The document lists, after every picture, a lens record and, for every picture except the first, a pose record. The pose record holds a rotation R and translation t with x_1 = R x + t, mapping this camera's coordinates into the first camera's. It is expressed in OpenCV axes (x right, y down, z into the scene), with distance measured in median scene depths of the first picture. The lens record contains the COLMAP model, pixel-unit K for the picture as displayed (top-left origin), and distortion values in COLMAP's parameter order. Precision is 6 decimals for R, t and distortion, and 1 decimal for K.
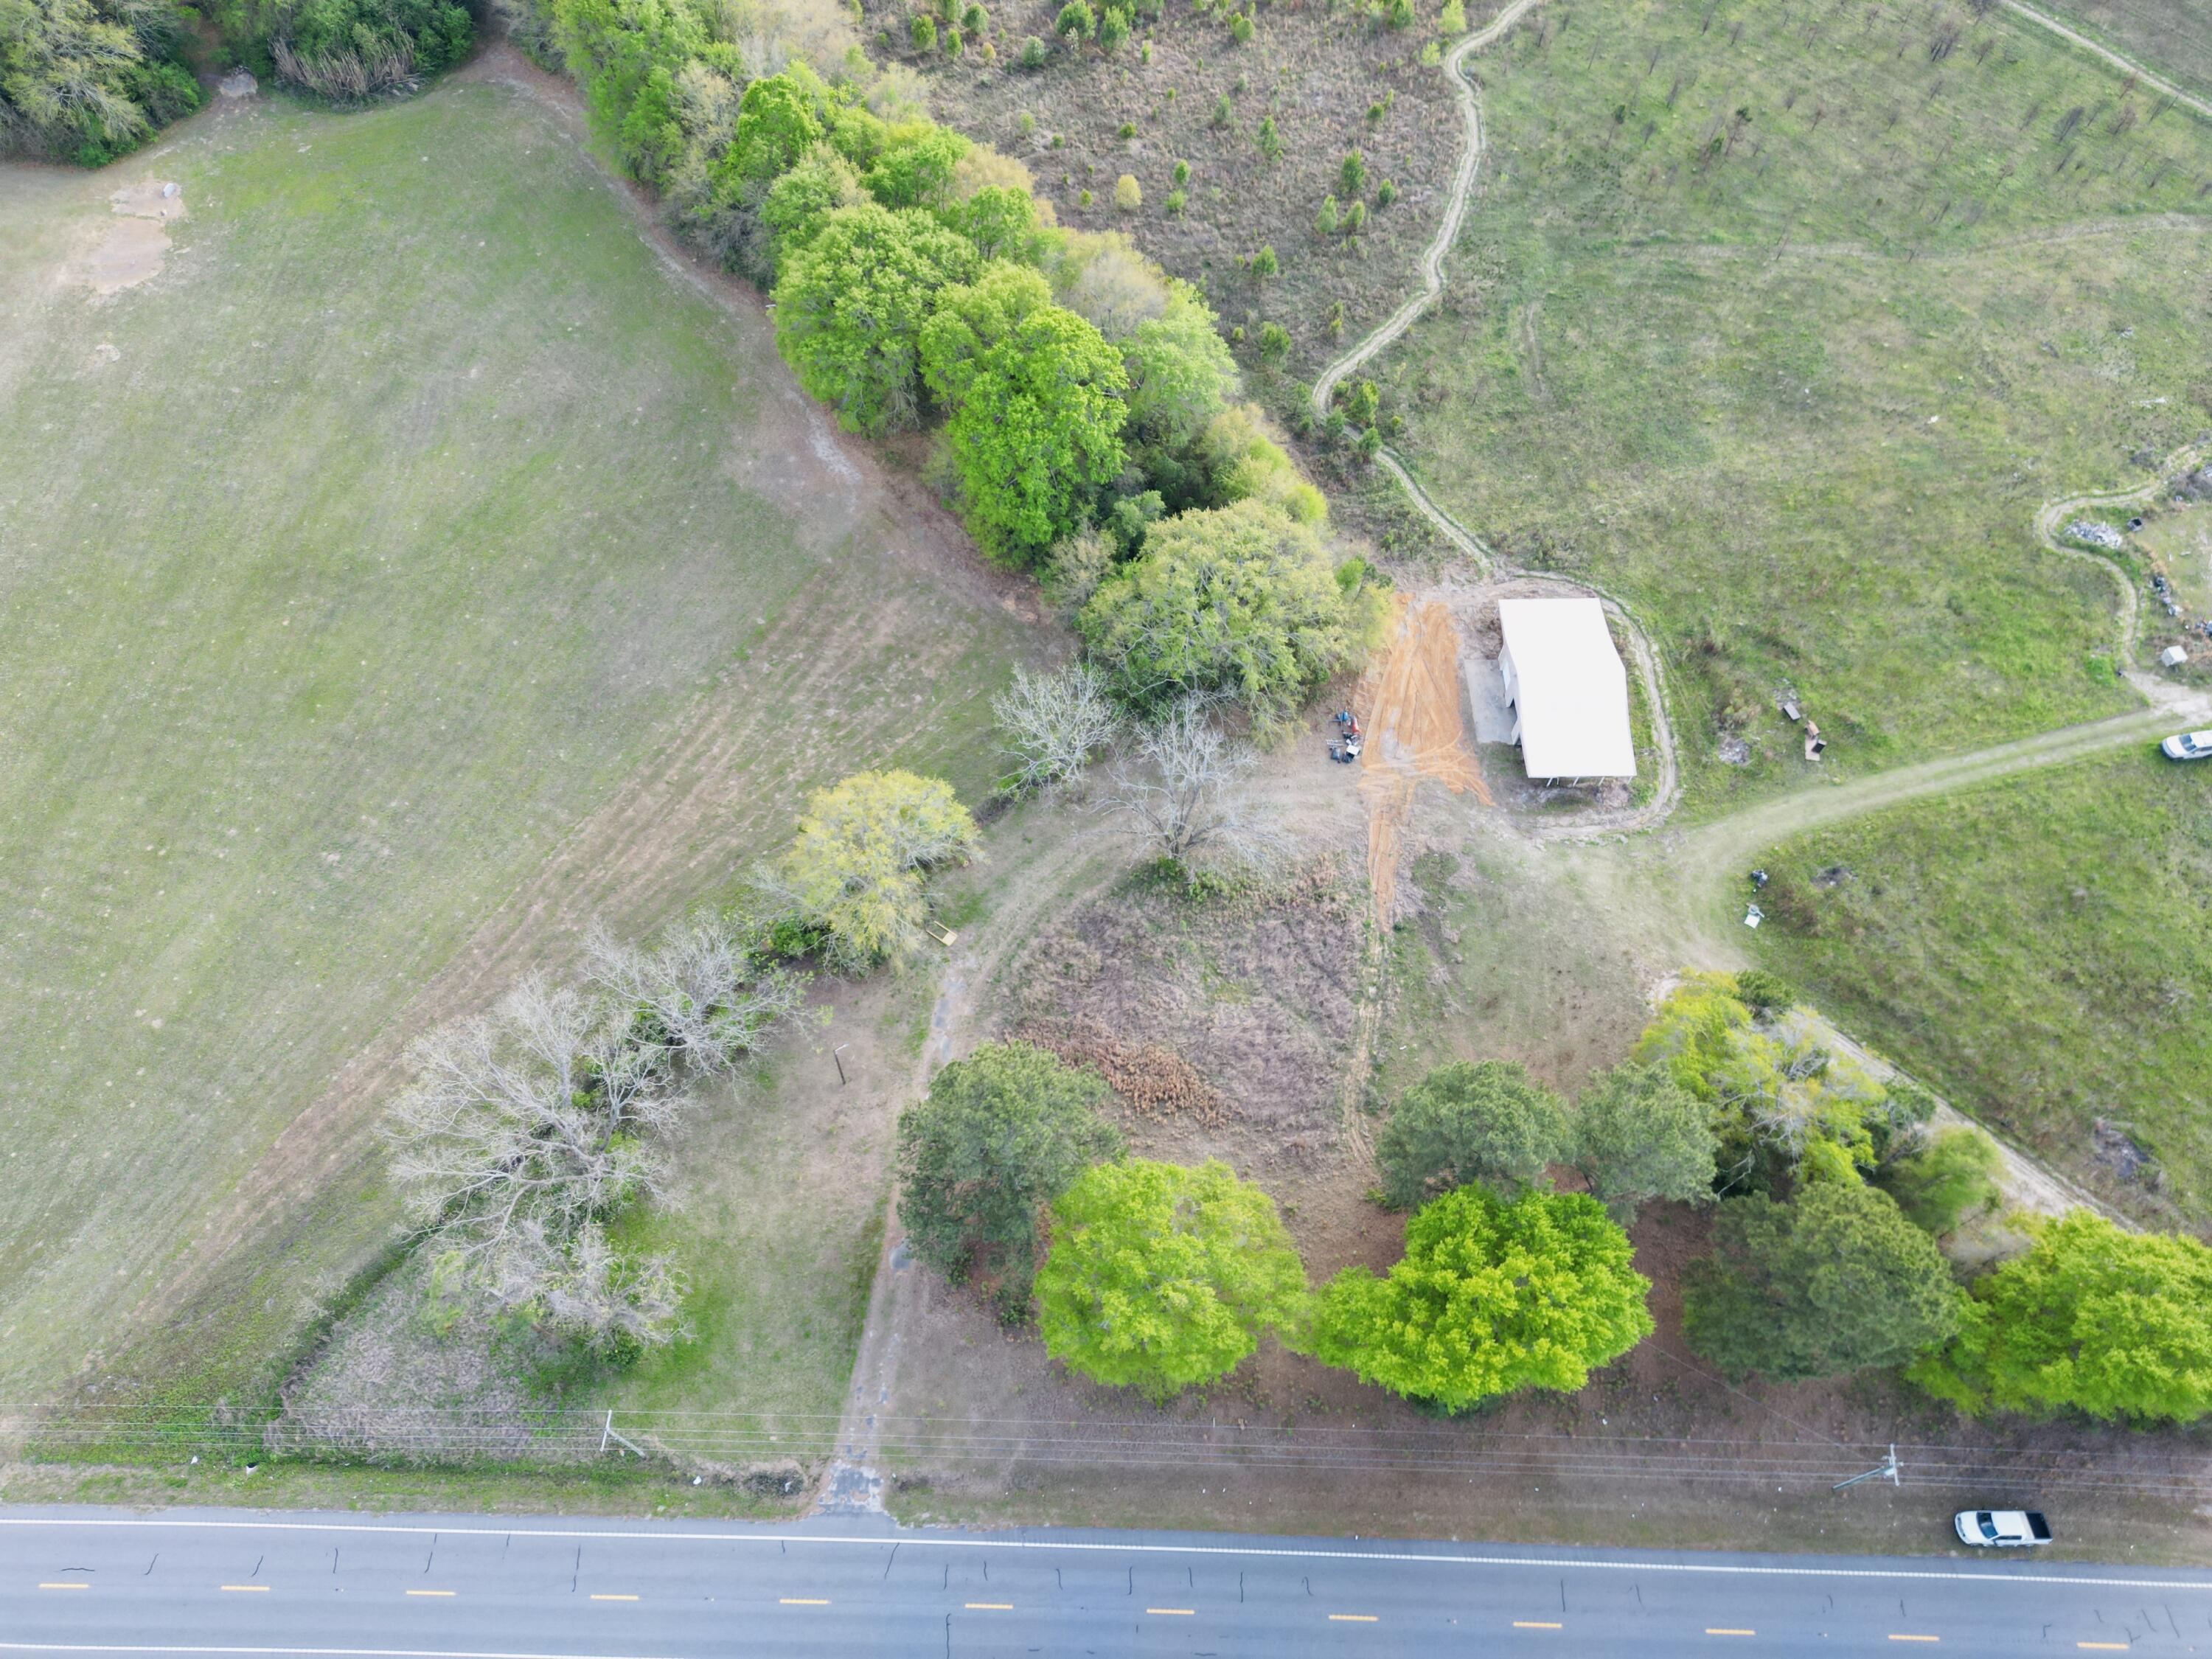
lens RADIAL K [[1537.2, 0, 1092.8], [0, 1537.2, 800.6], [0, 0, 1]] dist [0.075727, -0.077064]
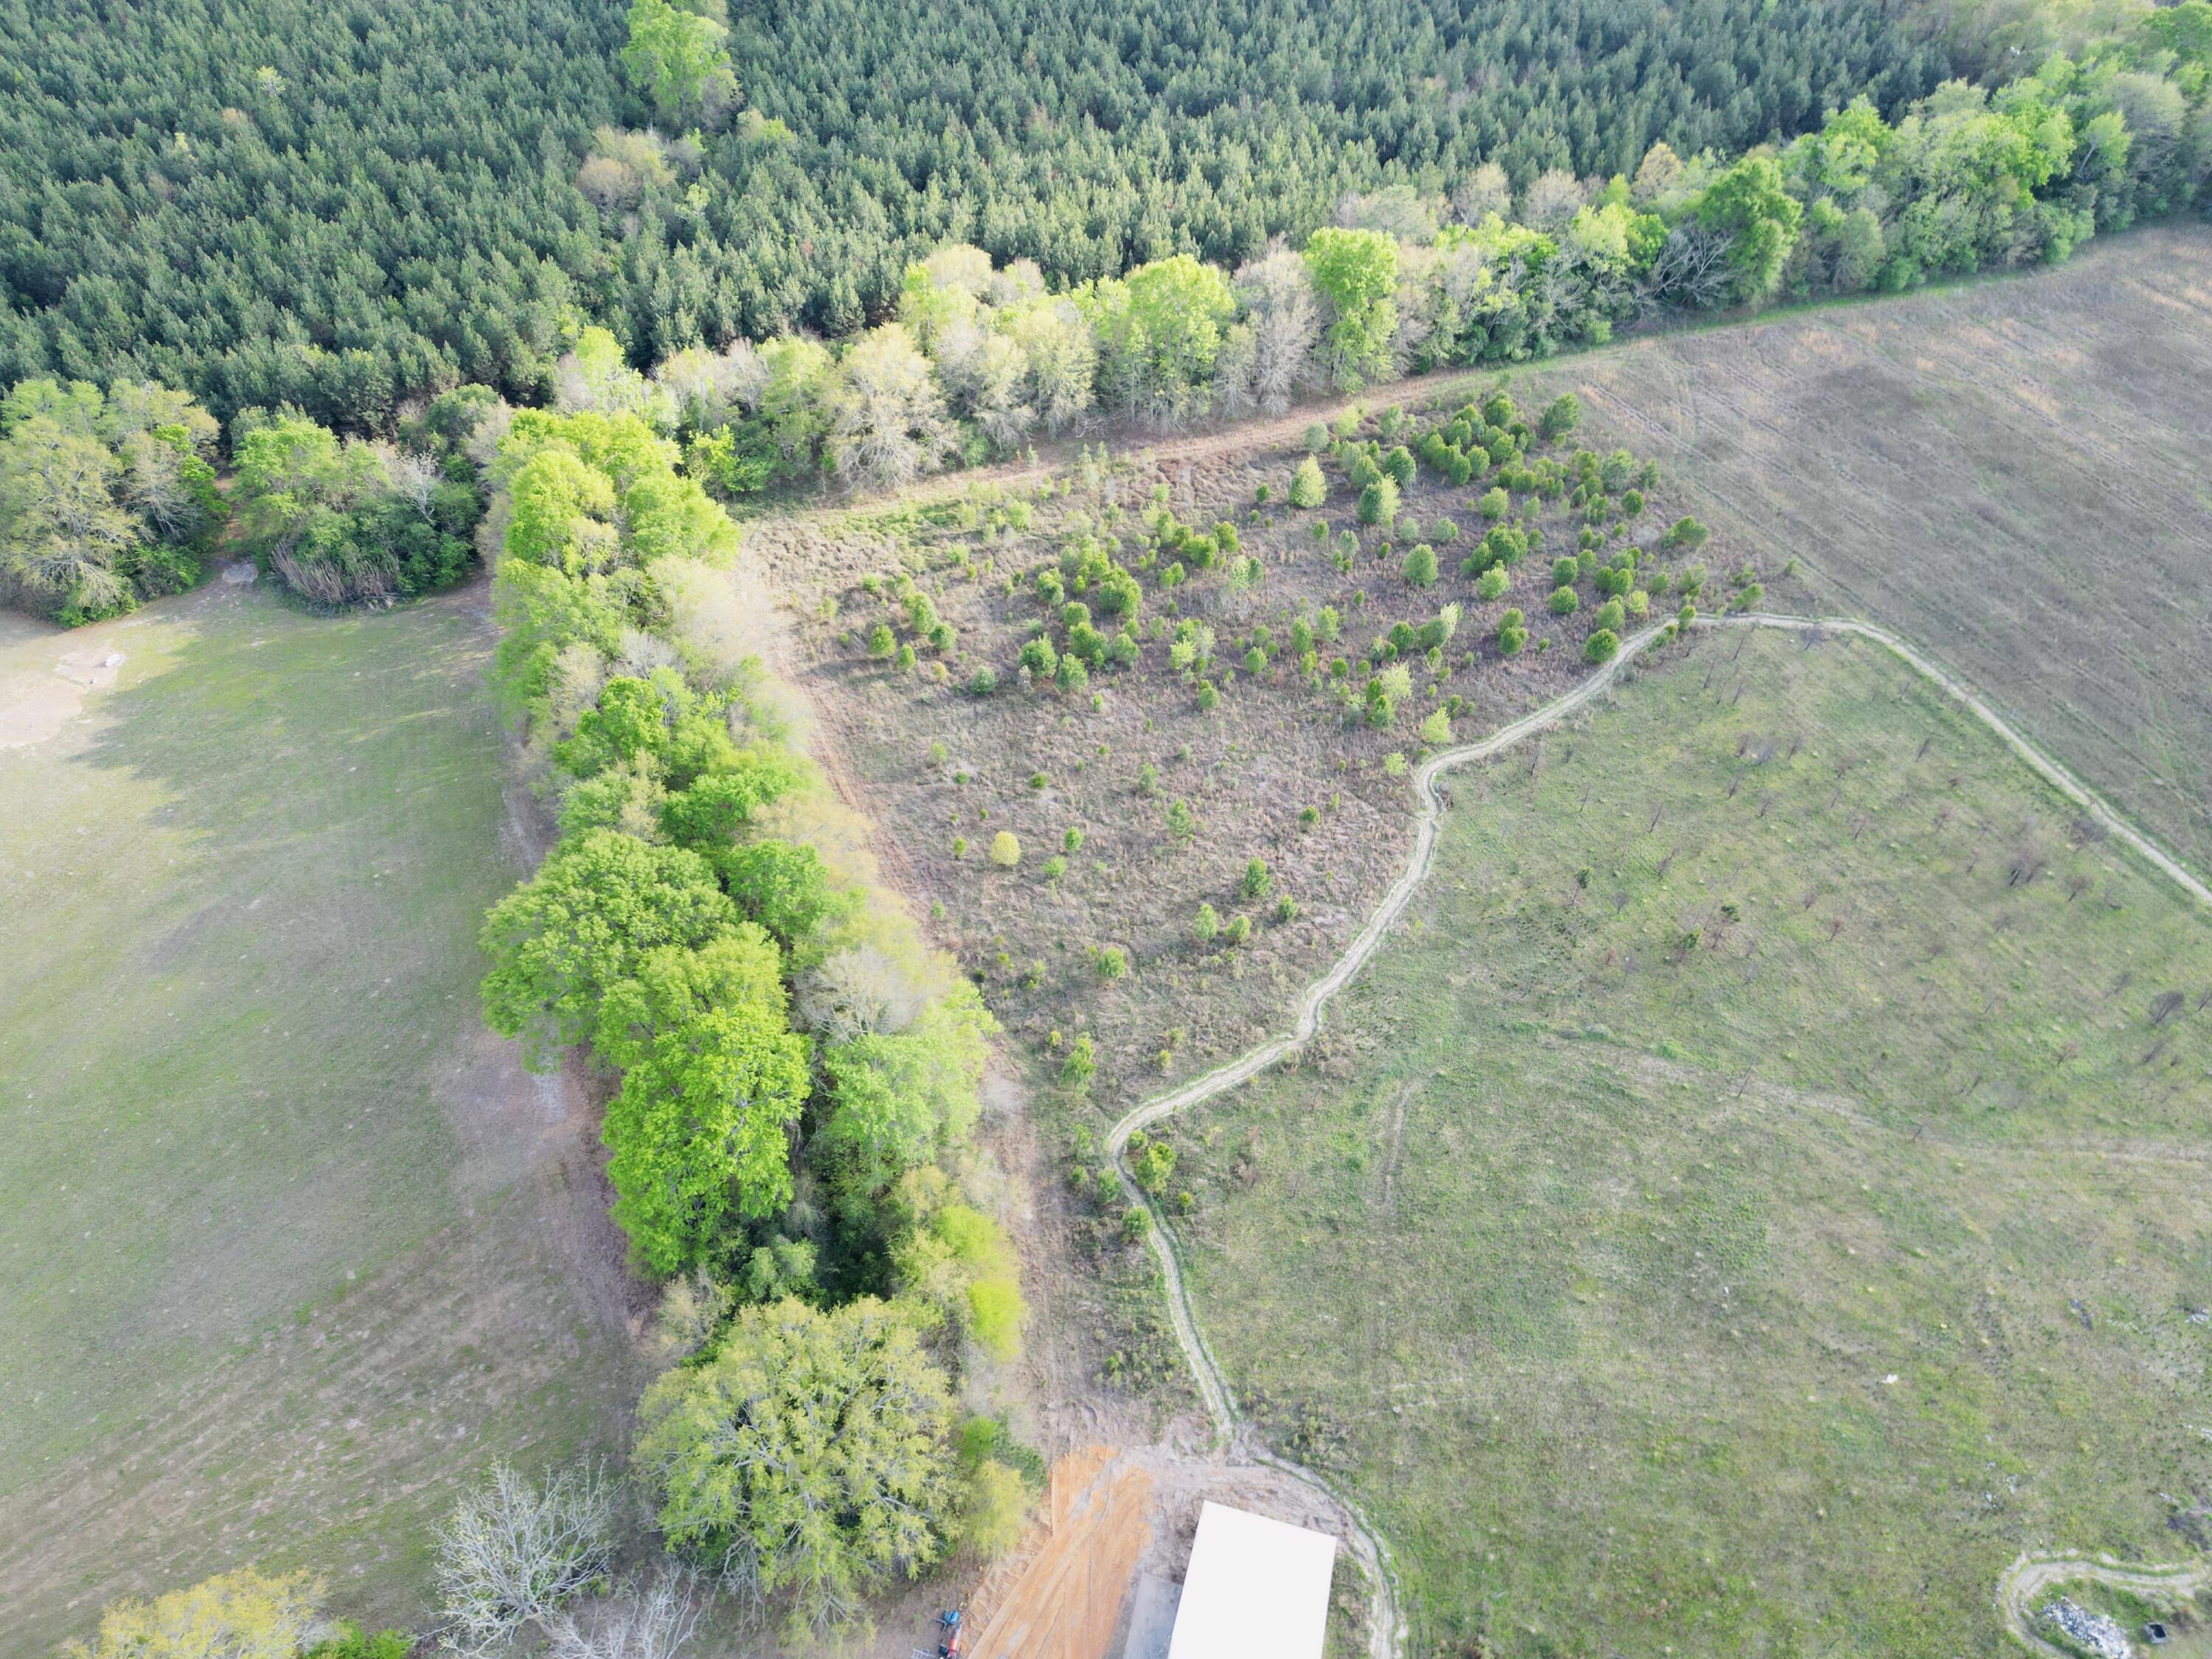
lens RADIAL K [[1537.2, 0, 1092.8], [0, 1537.2, 800.6], [0, 0, 1]] dist [0.075727, -0.077064]
pose [[0.960605, 0.196552, -0.196481, 0.253423], [-0.243110, 0.936860, -0.251377, -0.213120], [0.134667, 0.289240, 0.947737, 0.153323]]
